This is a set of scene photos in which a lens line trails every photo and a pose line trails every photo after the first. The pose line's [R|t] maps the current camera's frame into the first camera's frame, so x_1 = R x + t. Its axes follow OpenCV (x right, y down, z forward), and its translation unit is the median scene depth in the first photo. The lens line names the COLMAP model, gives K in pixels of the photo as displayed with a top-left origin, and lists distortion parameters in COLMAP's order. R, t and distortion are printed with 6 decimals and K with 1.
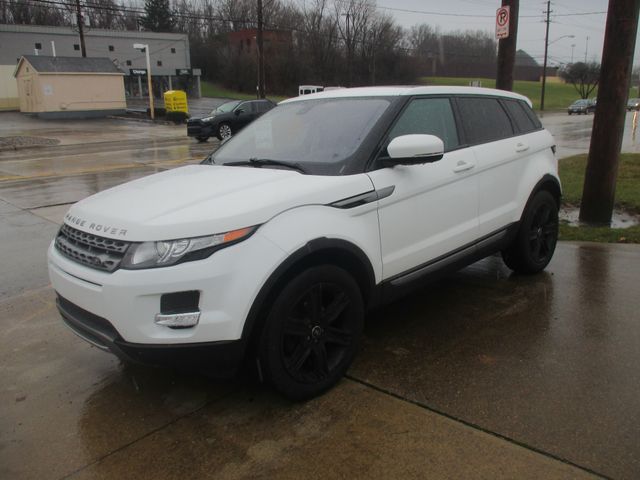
lens RADIAL K [[525.1, 0, 320.0], [0, 525.1, 240.0], [0, 0, 1]] dist [-0.050161, -0.000963]
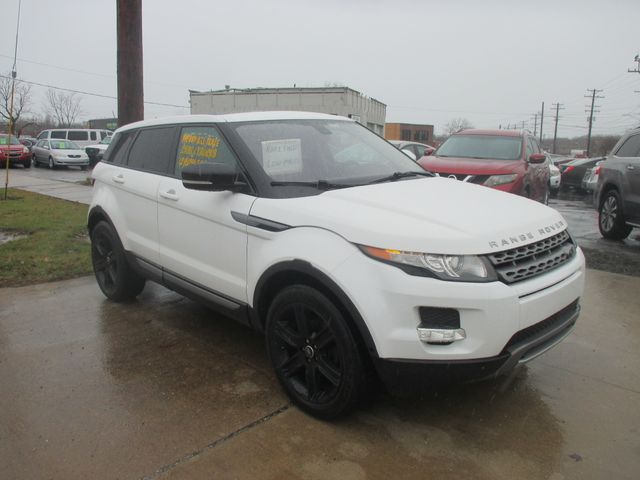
lens RADIAL K [[528.0, 0, 320.0], [0, 528.0, 240.0], [0, 0, 1]] dist [-0.051188, 0.001831]
pose [[0.039766, -0.162805, 0.985857, -1.203502], [0.249571, 0.956984, 0.147971, -0.222269], [-0.967540, 0.240157, 0.078687, 1.102465]]
